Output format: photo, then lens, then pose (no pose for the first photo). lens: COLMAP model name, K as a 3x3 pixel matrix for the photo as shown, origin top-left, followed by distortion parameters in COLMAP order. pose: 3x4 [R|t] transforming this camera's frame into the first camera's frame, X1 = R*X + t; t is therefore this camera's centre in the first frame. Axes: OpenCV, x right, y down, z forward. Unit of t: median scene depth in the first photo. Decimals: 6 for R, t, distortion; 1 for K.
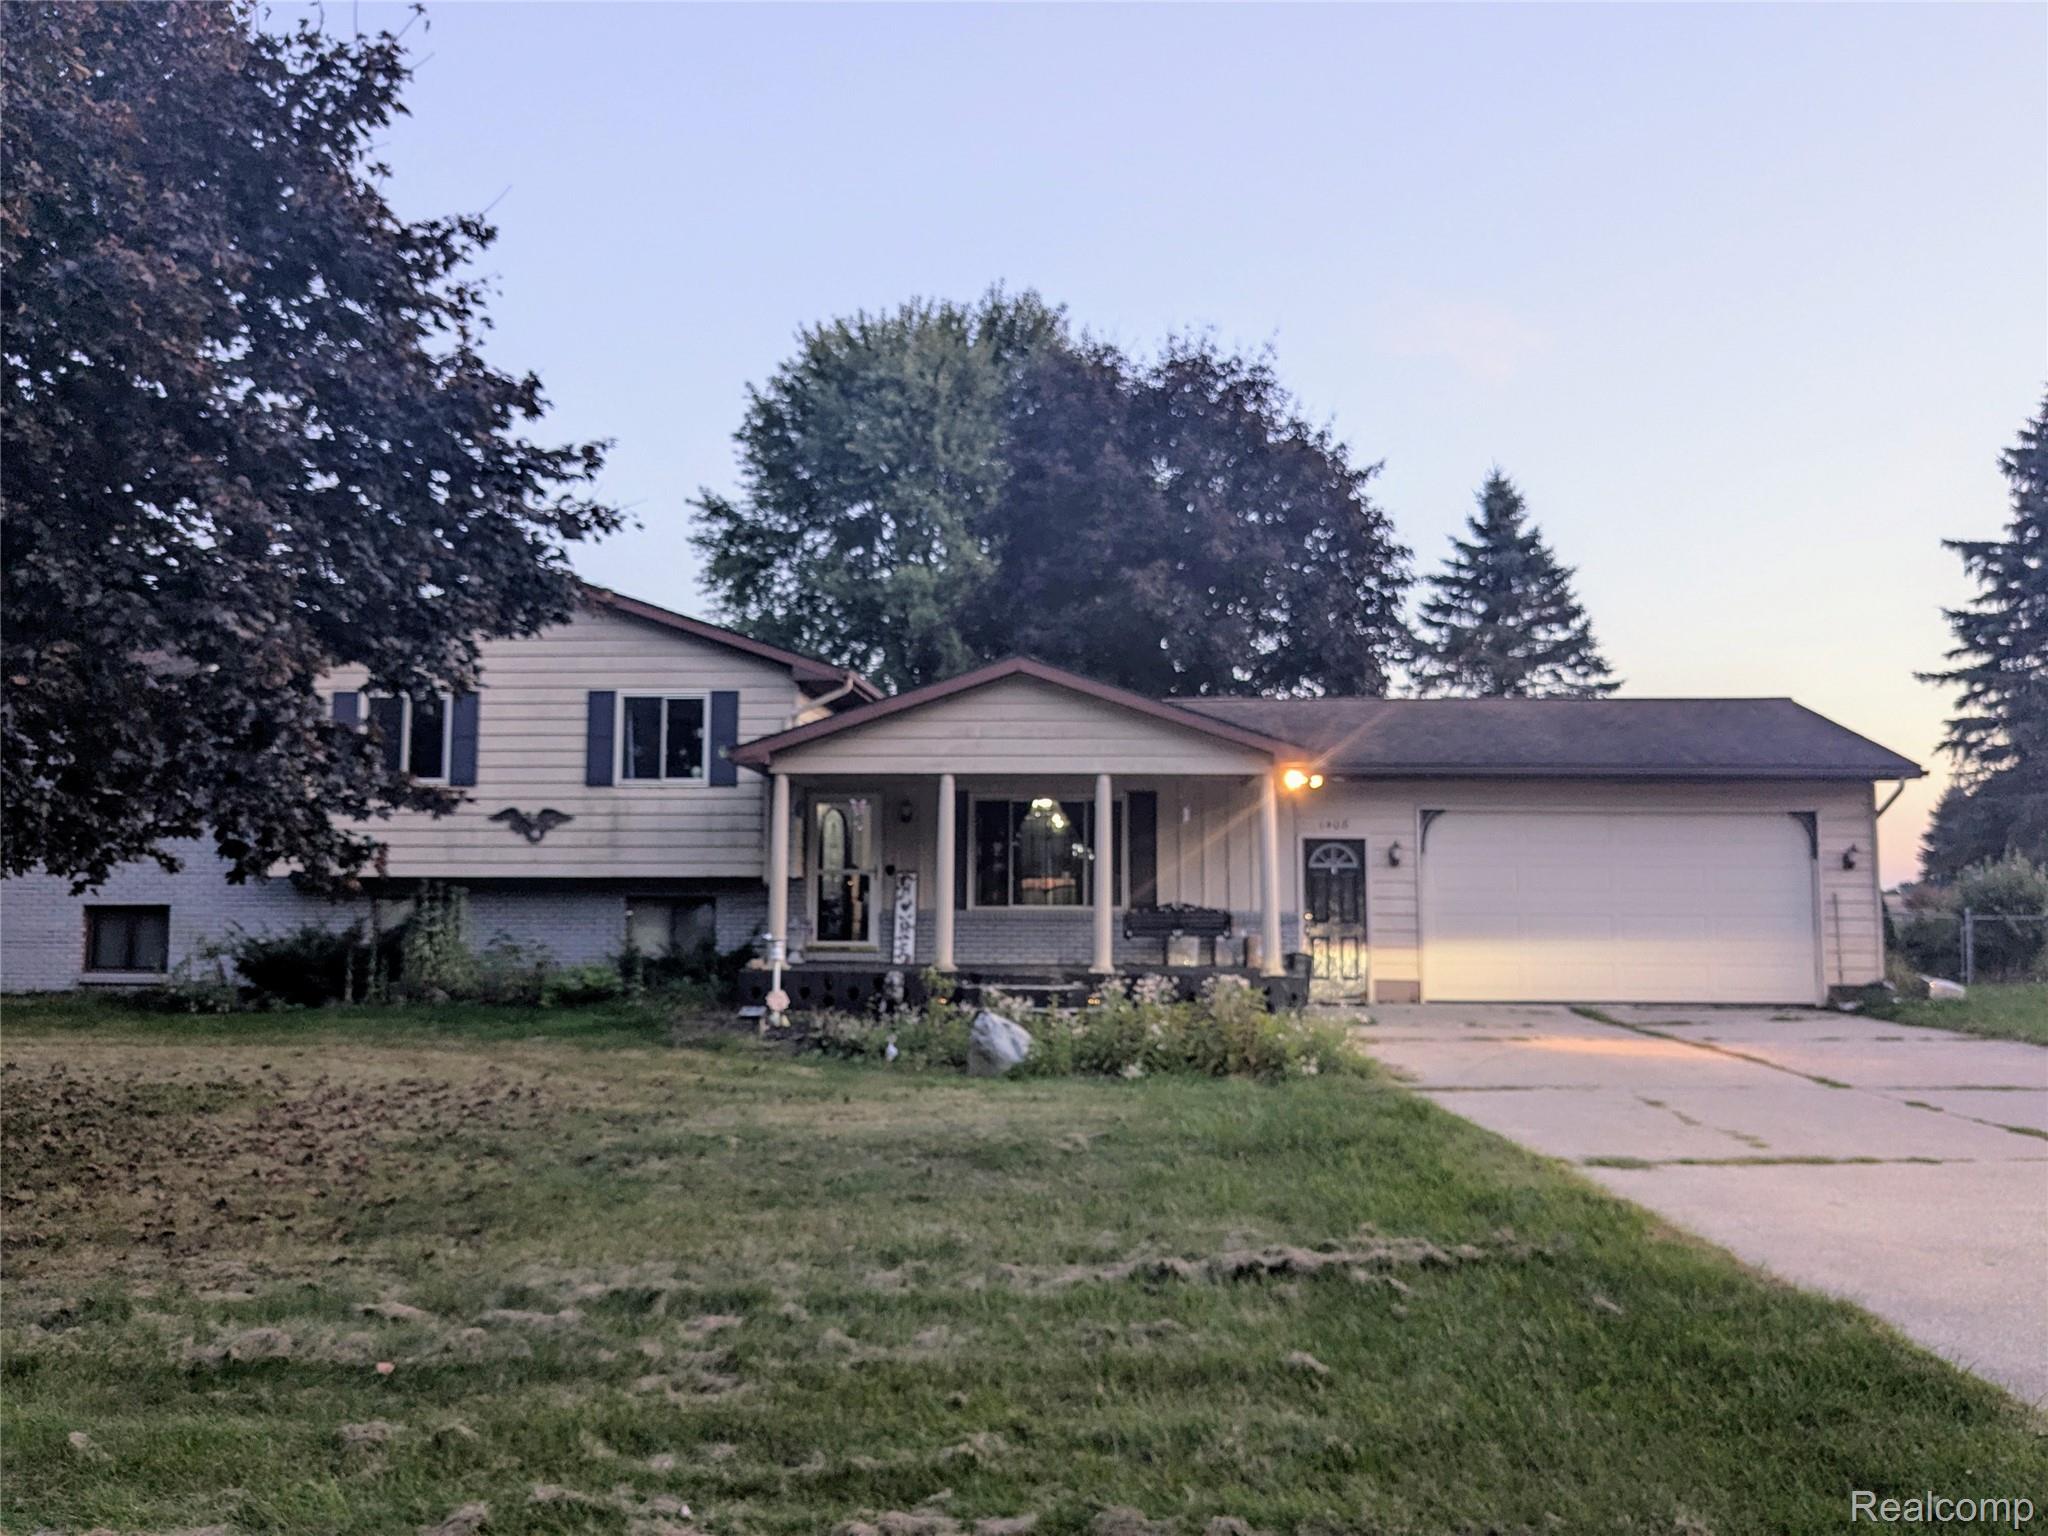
lens RADIAL K [[1597.7, 0, 1022.2], [0, 1597.7, 762.6], [0, 0, 1]] dist [0.007233, -0.053213]
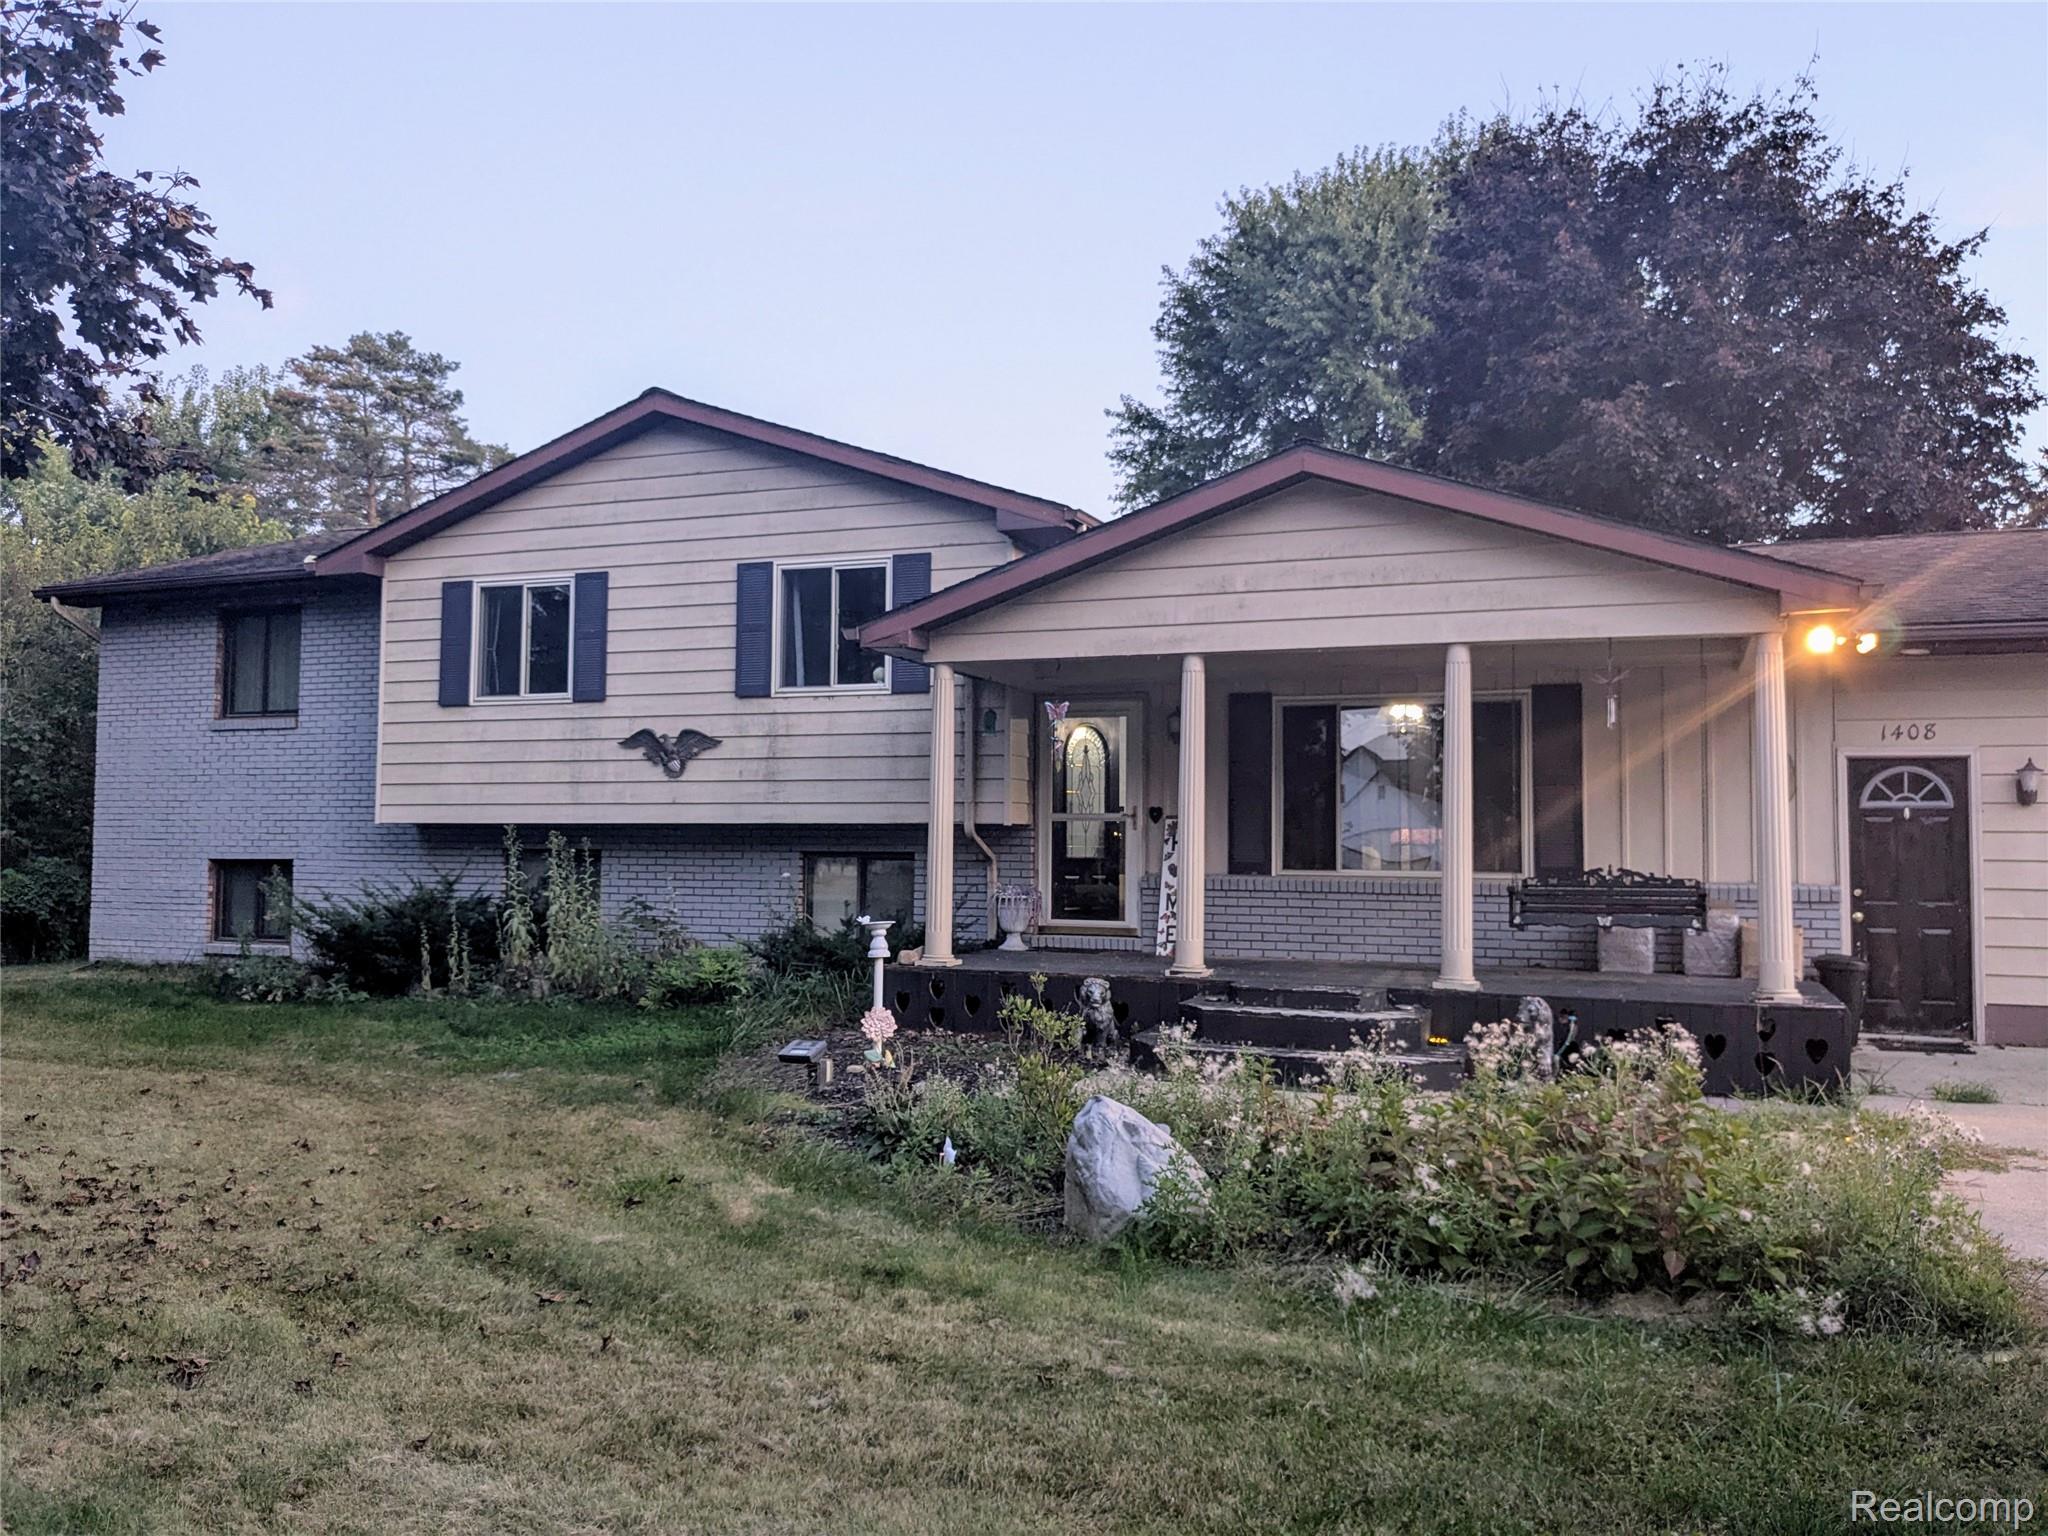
lens RADIAL K [[1597.7, 0, 1030.2], [0, 1597.7, 775.7], [0, 0, 1]] dist [0.007233, -0.053213]
pose [[0.950731, -0.009138, -0.309884, 0.070528], [0.020290, 0.999257, 0.032783, 0.027947], [0.309354, -0.037456, 0.950209, 0.347414]]
